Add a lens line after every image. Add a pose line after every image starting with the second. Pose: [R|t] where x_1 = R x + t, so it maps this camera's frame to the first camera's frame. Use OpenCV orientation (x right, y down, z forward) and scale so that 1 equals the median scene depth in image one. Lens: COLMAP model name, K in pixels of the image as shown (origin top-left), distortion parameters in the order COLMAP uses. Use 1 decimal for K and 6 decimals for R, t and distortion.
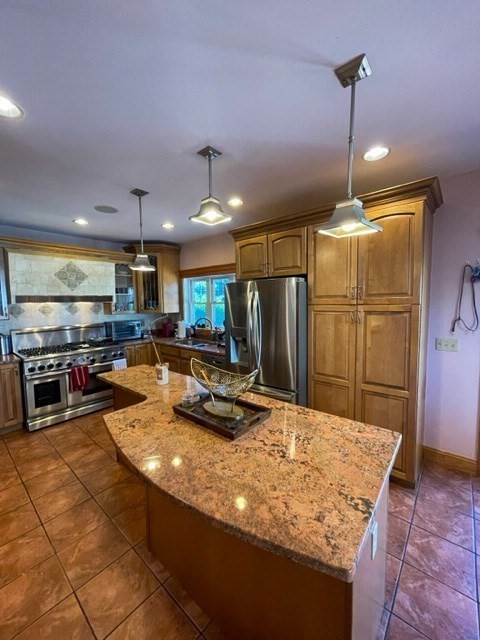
lens RADIAL K [[258.7, 0, 238.1], [0, 258.7, 319.2], [0, 0, 1]] dist [-0.002491, 0.000657]
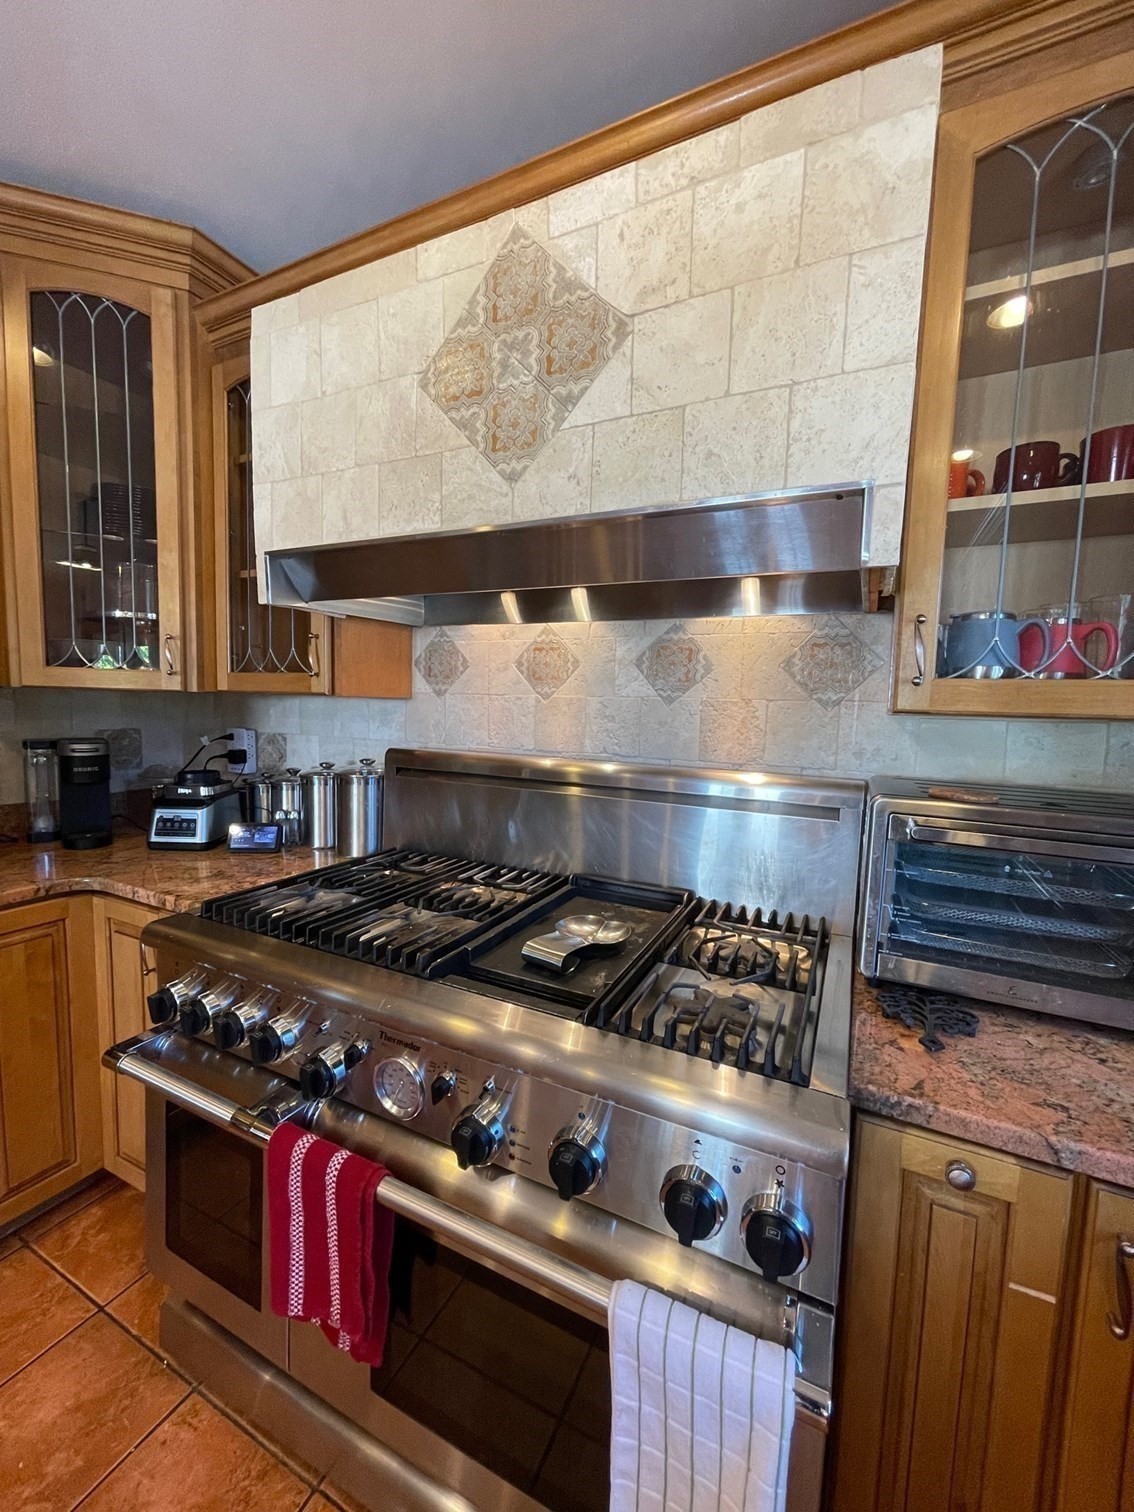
lens RADIAL K [[611.2, 0, 562.5], [0, 611.2, 754.2], [0, 0, 1]] dist [-0.002491, 0.000657]
pose [[0.248643, 0.100161, -0.963403, -0.321425], [-0.108115, 0.991293, 0.075157, -0.006744], [0.962542, 0.085471, 0.257307, 0.902358]]
